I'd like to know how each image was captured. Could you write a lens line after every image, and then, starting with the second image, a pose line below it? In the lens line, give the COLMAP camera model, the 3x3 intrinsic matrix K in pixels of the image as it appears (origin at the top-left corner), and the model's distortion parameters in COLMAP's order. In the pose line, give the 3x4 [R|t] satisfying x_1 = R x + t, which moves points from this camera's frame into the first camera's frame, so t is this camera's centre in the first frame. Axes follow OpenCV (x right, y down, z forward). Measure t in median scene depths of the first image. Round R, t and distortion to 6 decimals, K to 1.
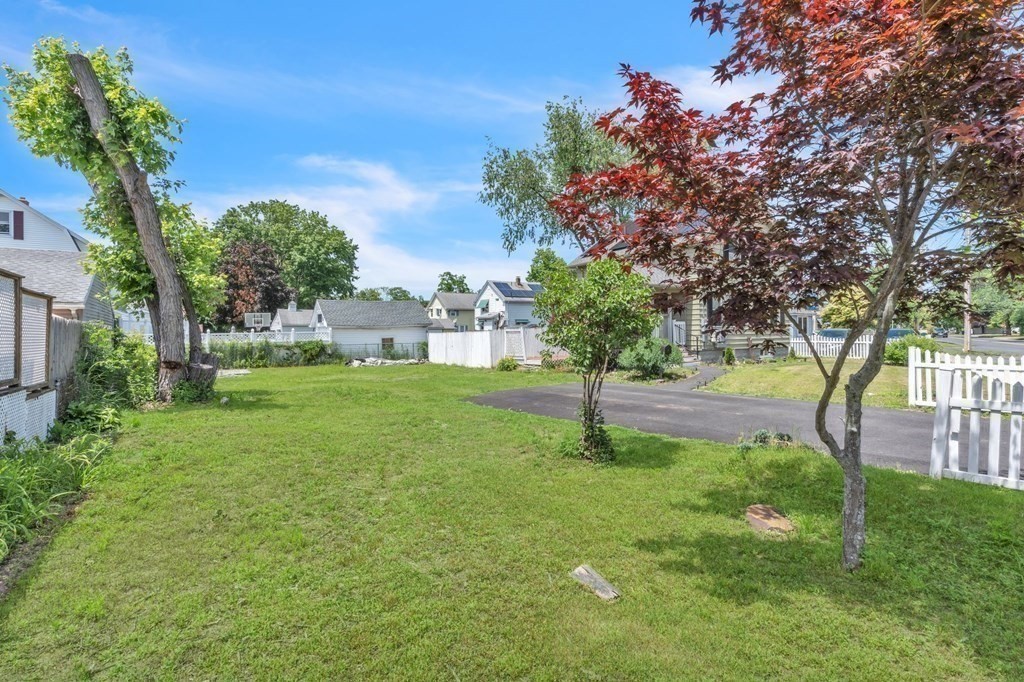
lens RADIAL K [[487.4, 0, 511.2], [0, 487.4, 344.8], [0, 0, 1]] dist [0.001309, 0.000196]
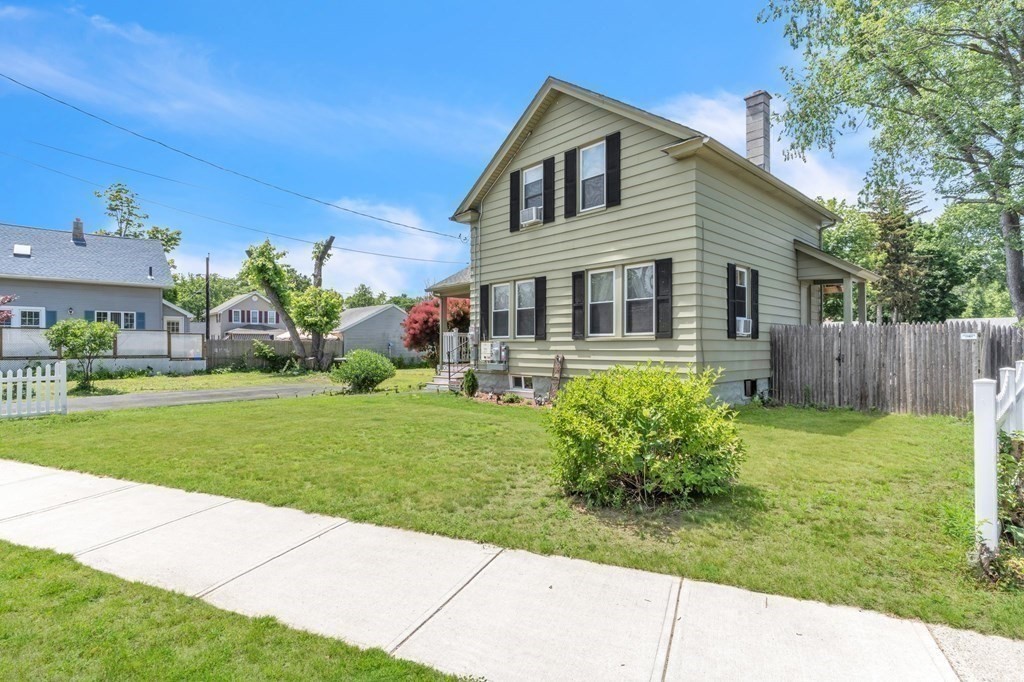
lens RADIAL K [[487.4, 0, 511.2], [0, 487.4, 344.8], [0, 0, 1]] dist [0.001309, 0.000196]
pose [[0.192288, 0.009441, -0.981293, 0.727590], [-0.023712, 0.999706, 0.004972, -0.021328], [0.981052, 0.022313, 0.192456, 0.617557]]
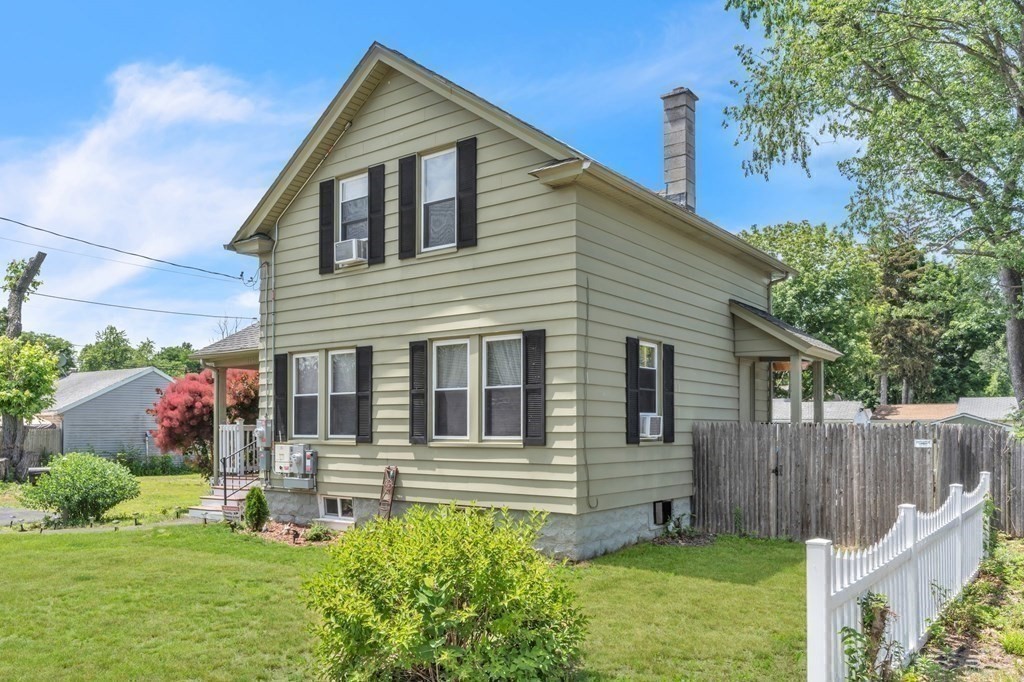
lens RADIAL K [[764.3, 0, 508.6], [0, 764.3, 426.7], [0, 0, 1]] dist [0.003312, 0.002335]
pose [[0.363437, 0.010808, -0.931556, 0.749570], [-0.025532, 0.999673, 0.001637, -0.035315], [0.931269, 0.023190, 0.363594, 0.641127]]
